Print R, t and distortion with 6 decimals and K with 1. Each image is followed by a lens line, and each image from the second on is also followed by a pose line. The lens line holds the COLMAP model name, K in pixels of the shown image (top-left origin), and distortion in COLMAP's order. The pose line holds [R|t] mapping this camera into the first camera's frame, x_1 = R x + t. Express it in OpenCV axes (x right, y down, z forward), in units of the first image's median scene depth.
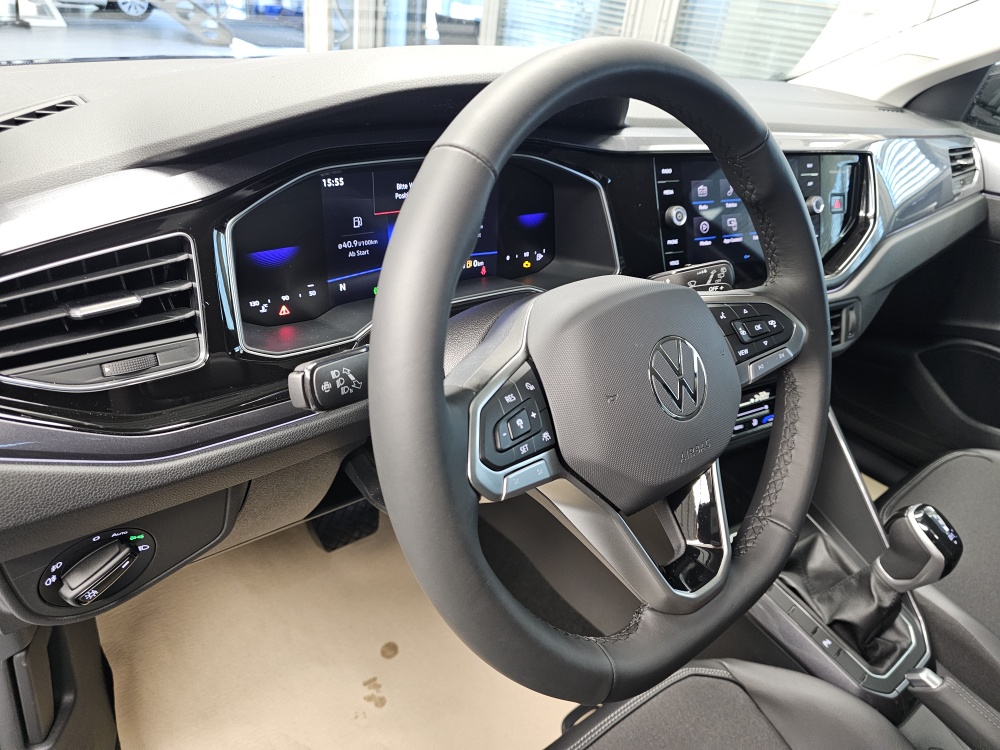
lens RADIAL K [[670.0, 0, 500.8], [0, 670.0, 366.8], [0, 0, 1]] dist [-0.026586, -0.000936]
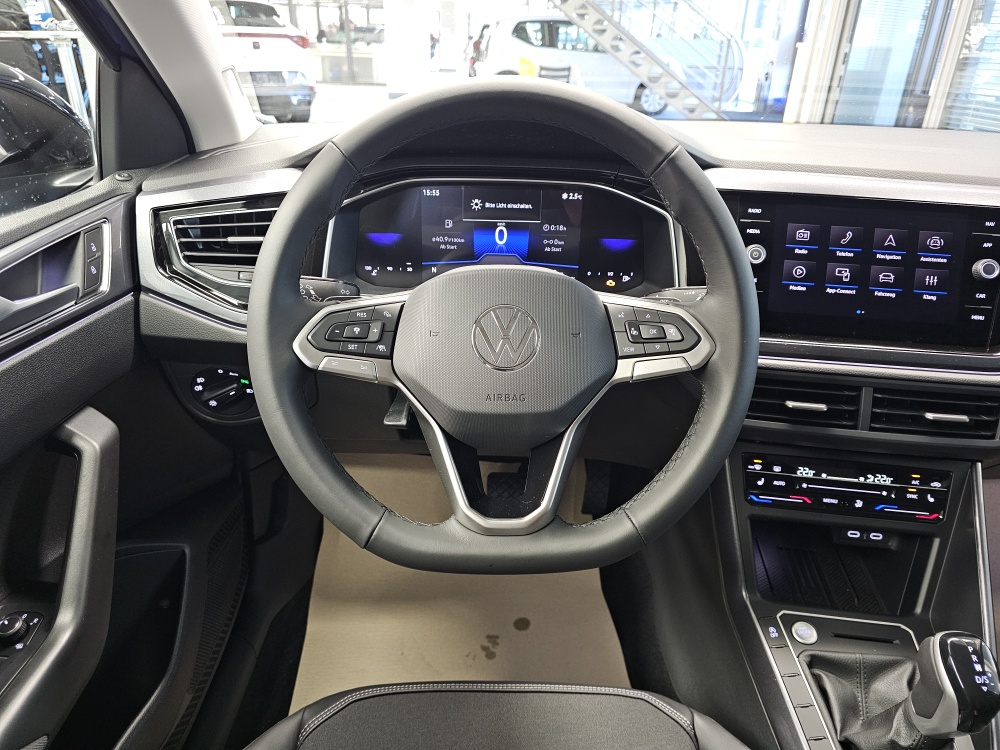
lens RADIAL K [[670.0, 0, 498.5], [0, 670.0, 381.8], [0, 0, 1]] dist [-0.026586, -0.000936]
pose [[0.780506, 0.203207, -0.591200, 0.624983], [-0.253635, 0.967297, -0.002372, 0.063622], [0.571384, 0.151800, 0.806522, -0.002675]]
